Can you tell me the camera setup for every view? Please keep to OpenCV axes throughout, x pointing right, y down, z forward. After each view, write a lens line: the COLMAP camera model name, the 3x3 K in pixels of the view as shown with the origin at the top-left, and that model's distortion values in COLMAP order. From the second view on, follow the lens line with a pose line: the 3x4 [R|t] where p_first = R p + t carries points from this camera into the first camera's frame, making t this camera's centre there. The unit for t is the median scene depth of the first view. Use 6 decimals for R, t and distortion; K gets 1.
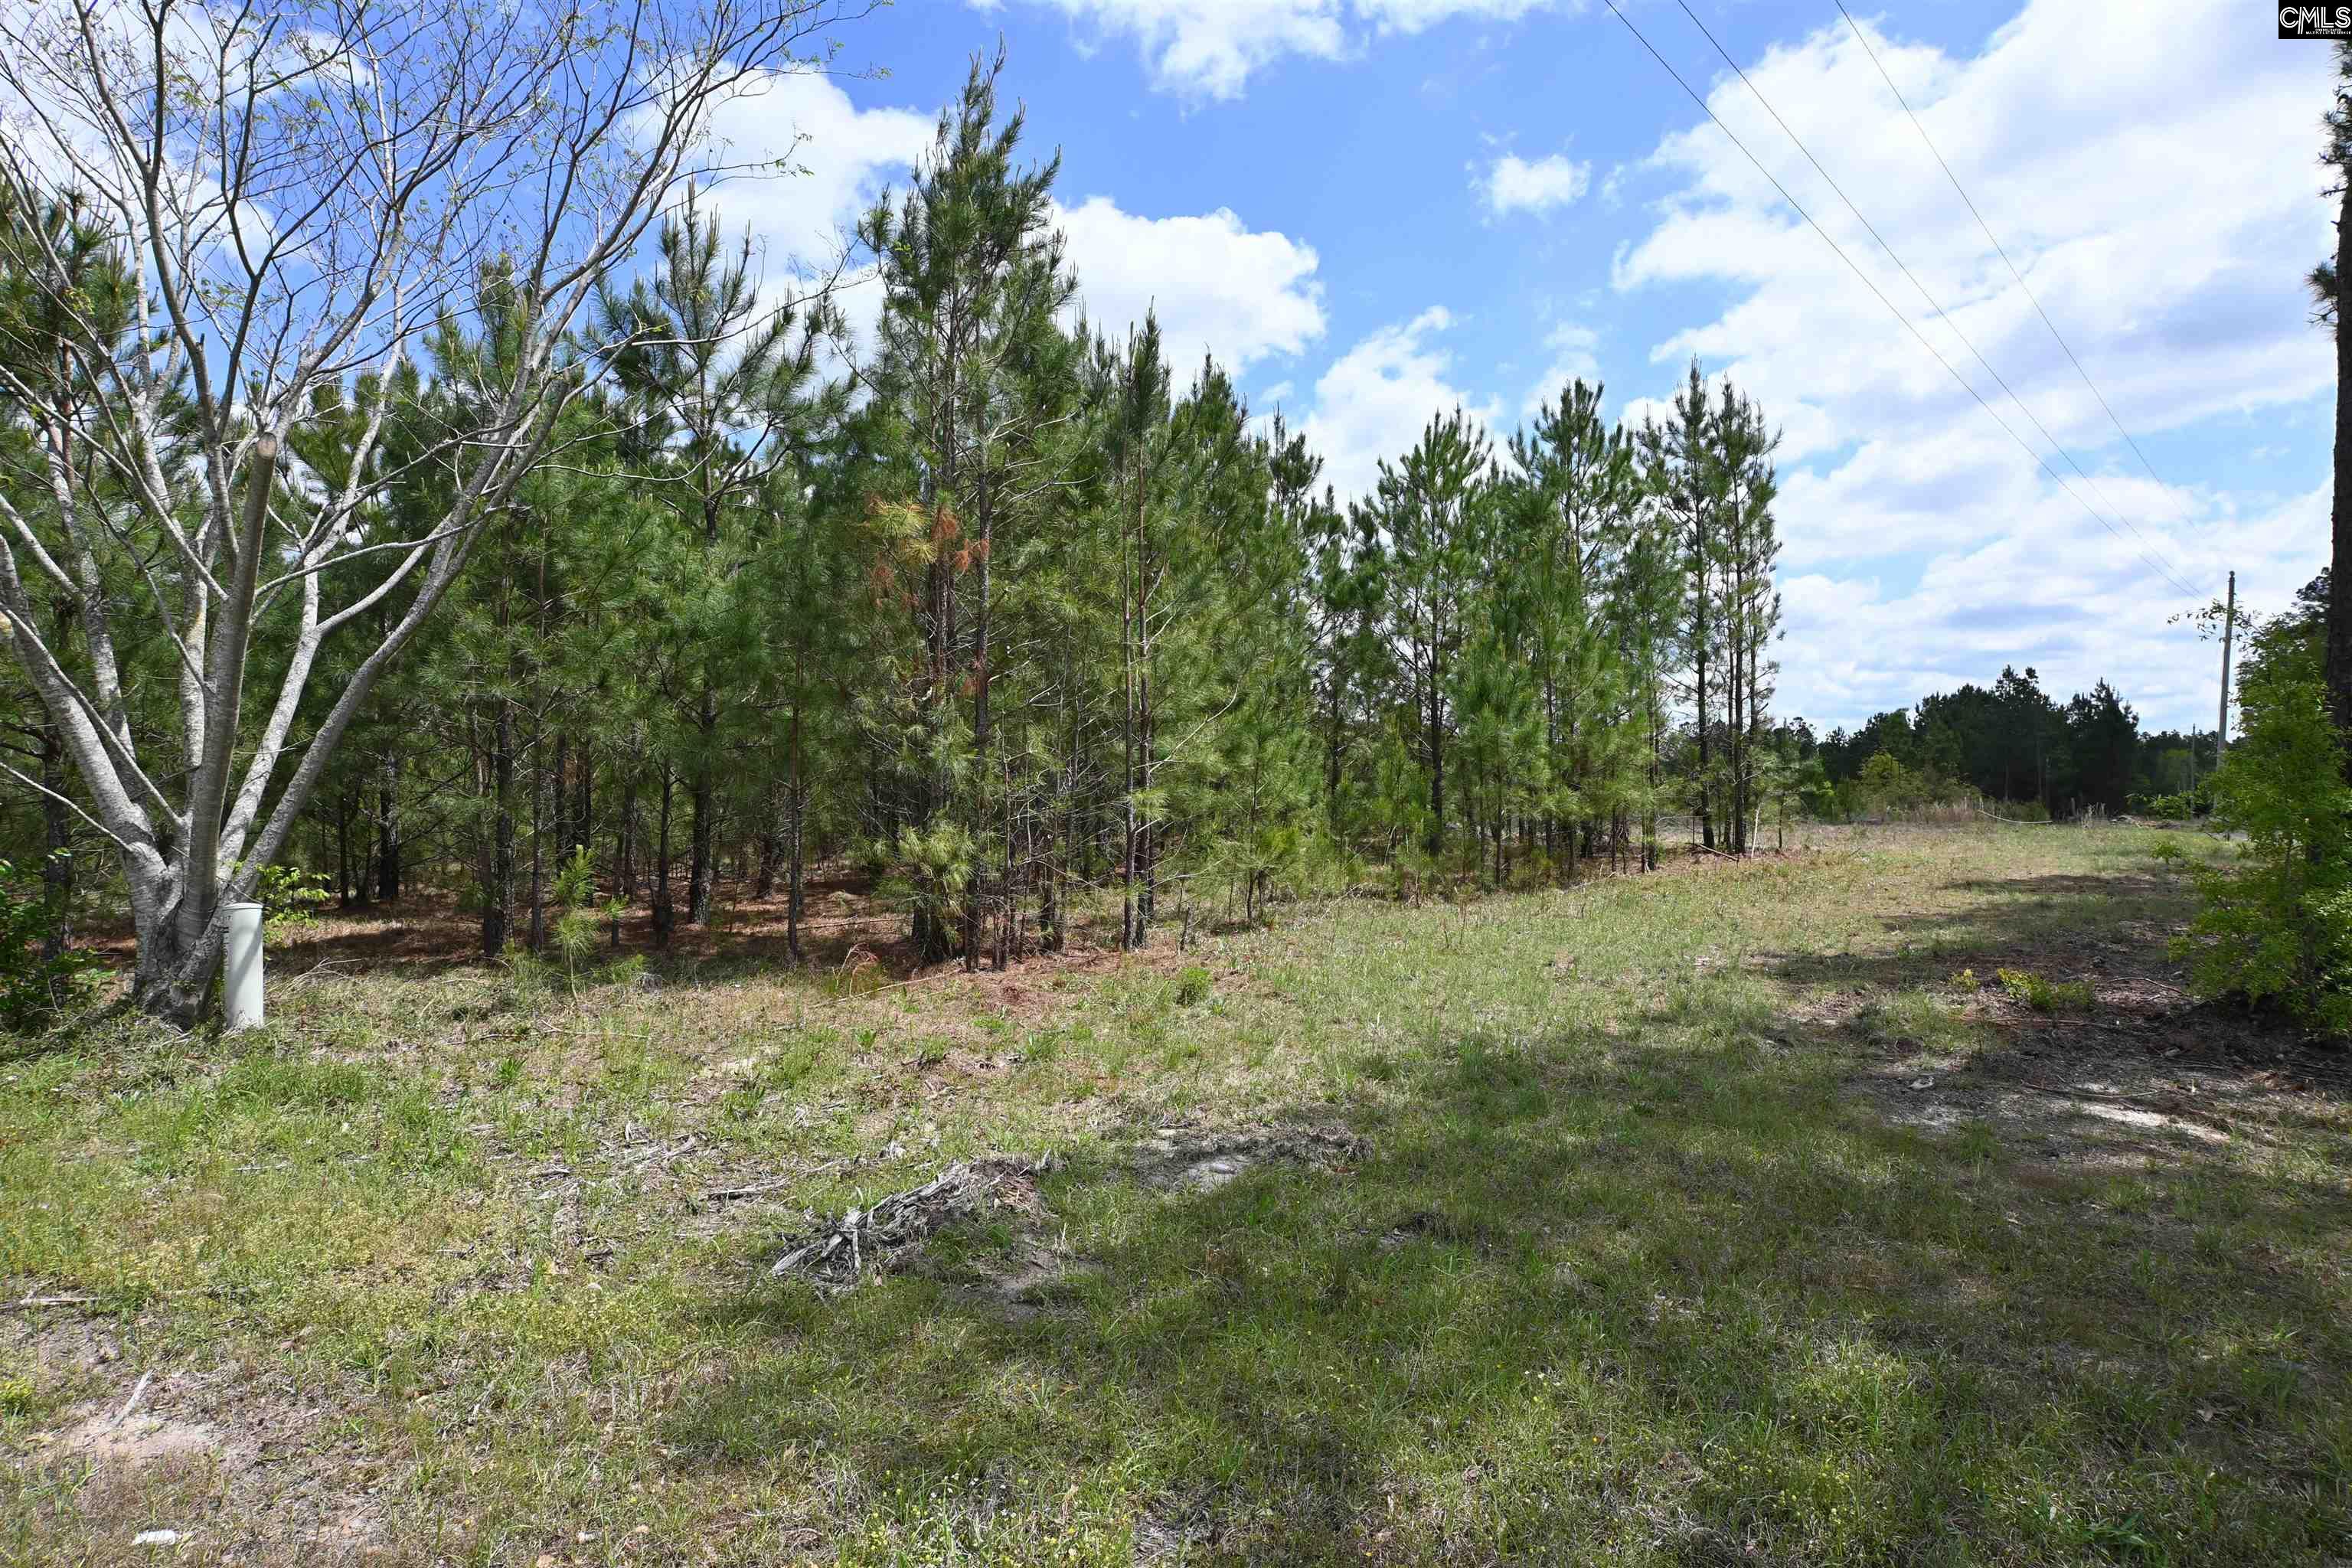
lens RADIAL K [[1214.7, 0, 1176.0], [0, 1214.7, 784.0], [0, 0, 1]] dist [-0.003441, 0.001453]
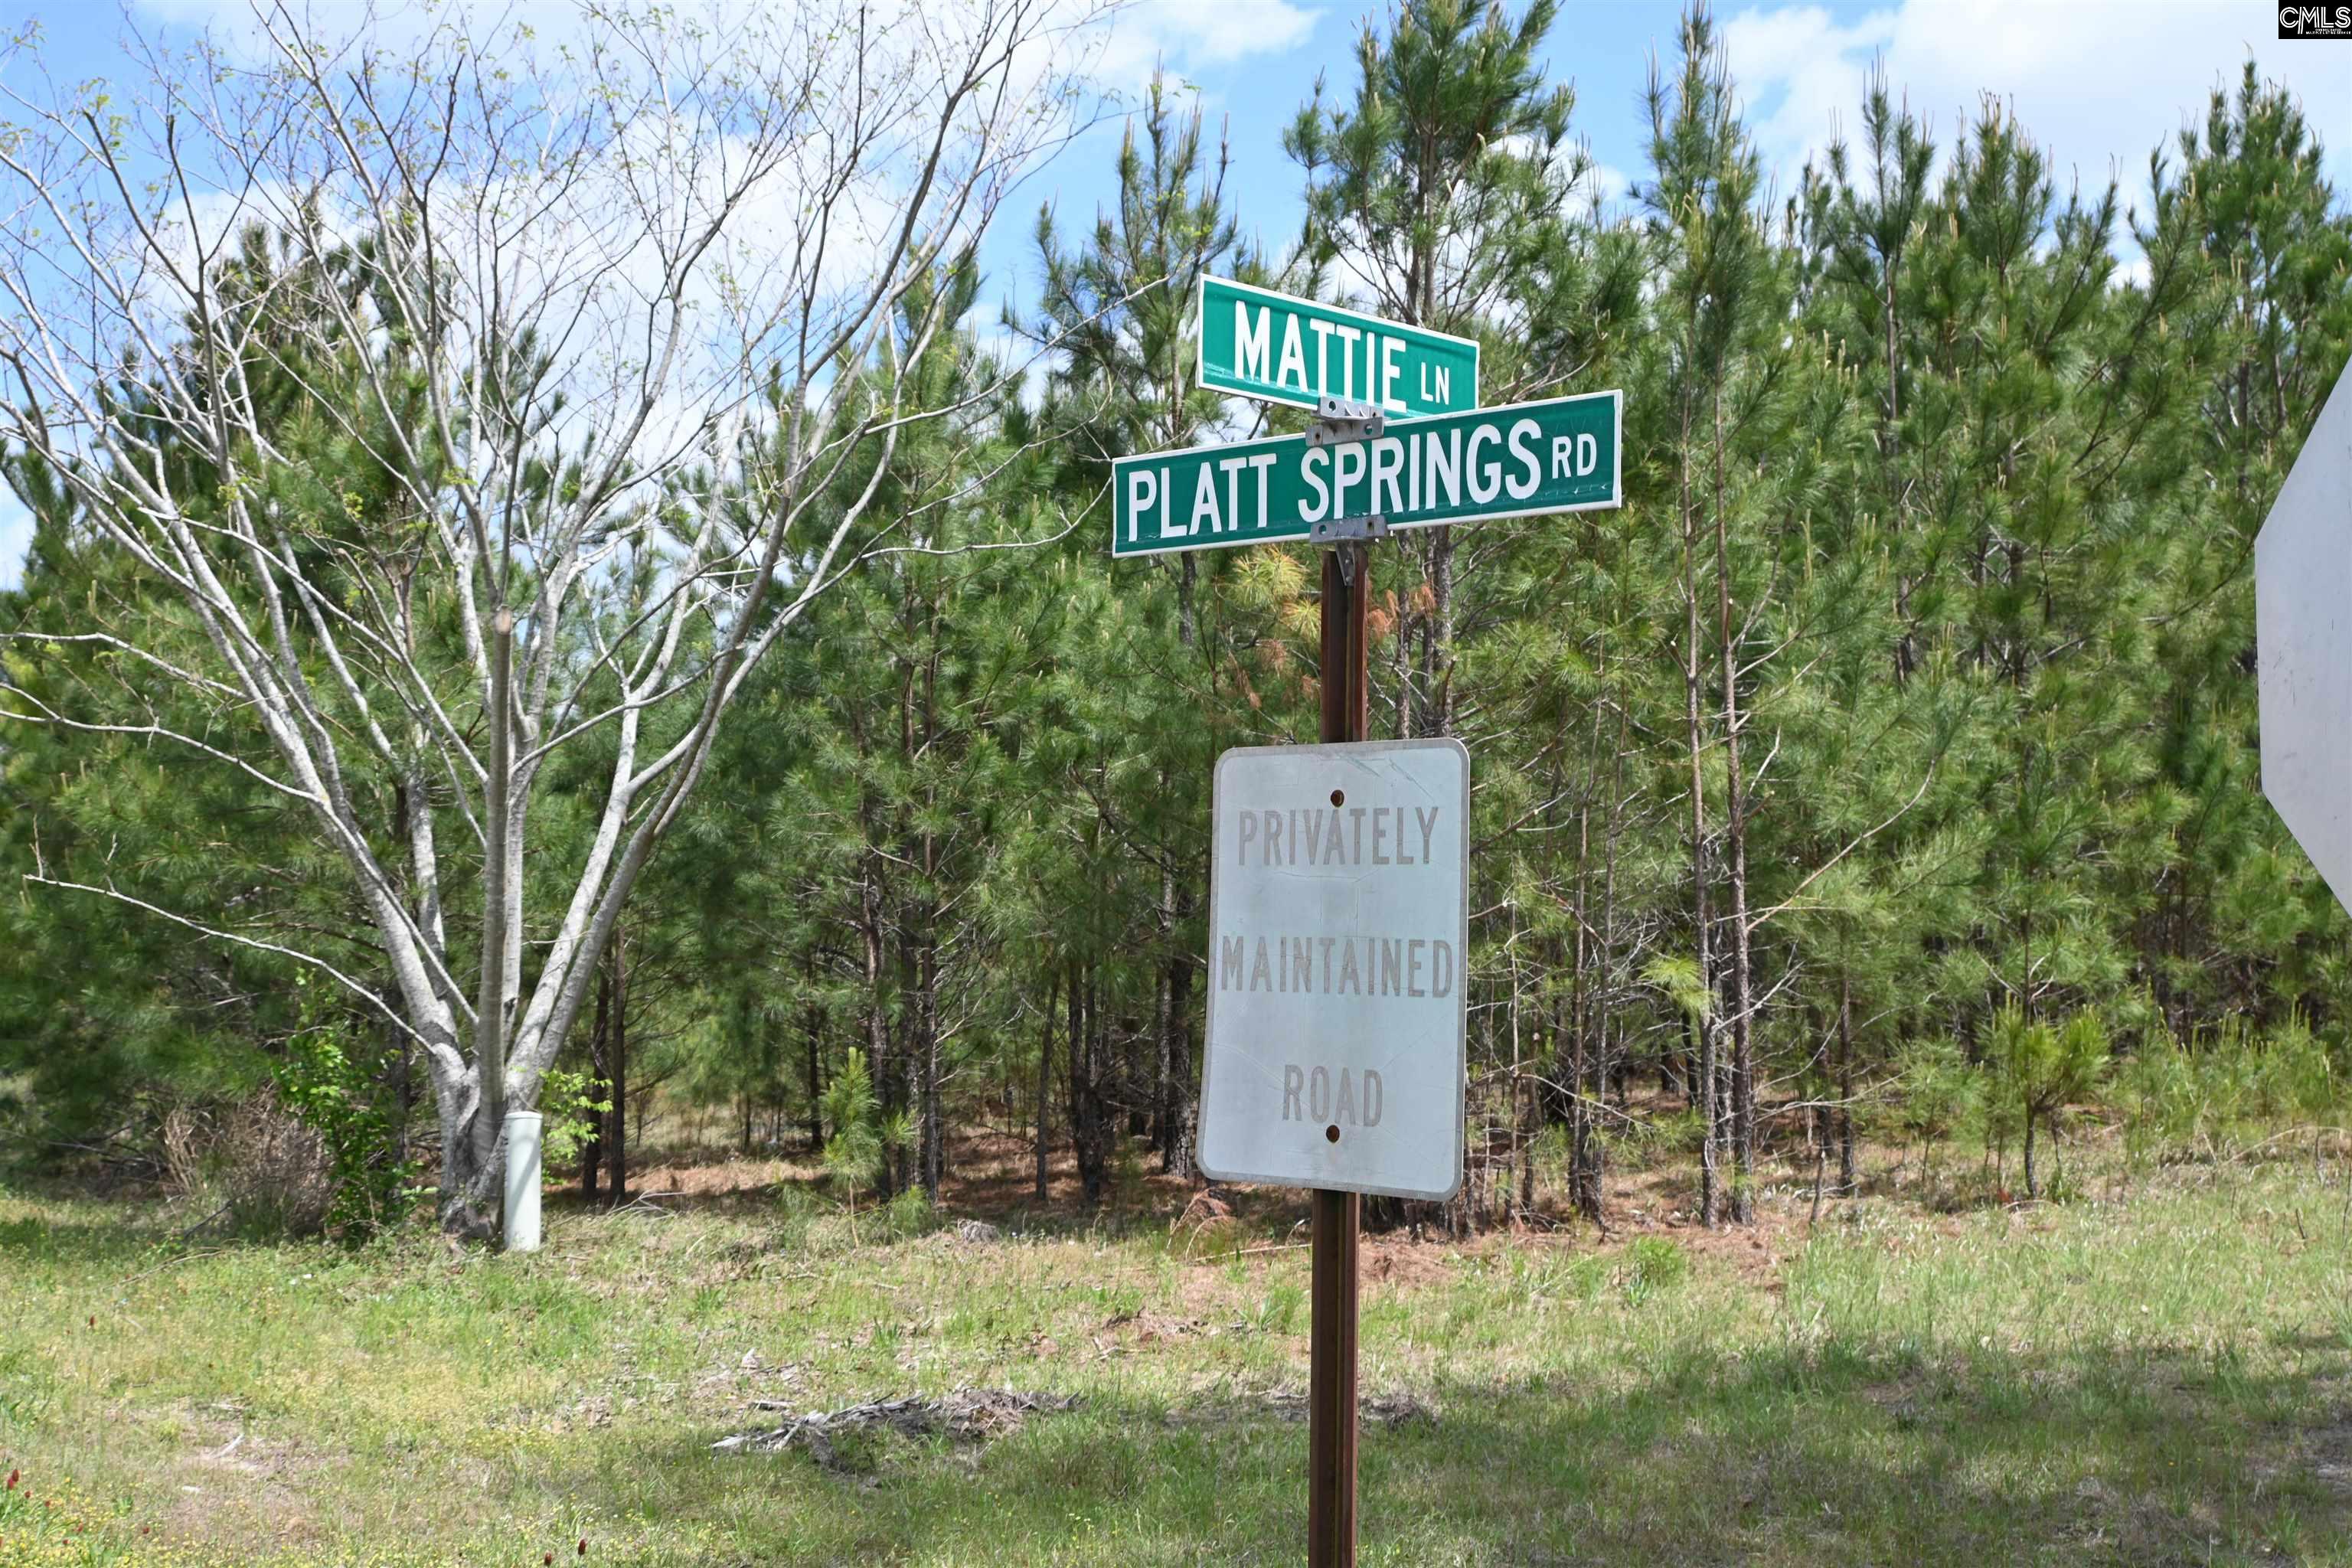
lens RADIAL K [[2717.4, 0, 1176.0], [0, 2717.4, 784.0], [0, 0, 1]] dist [0.021774, 0.015368]
pose [[0.837683, -0.055270, -0.543352, 0.549155], [0.022088, 0.997481, -0.067411, 0.002112], [0.545709, 0.044467, 0.836794, -0.318676]]
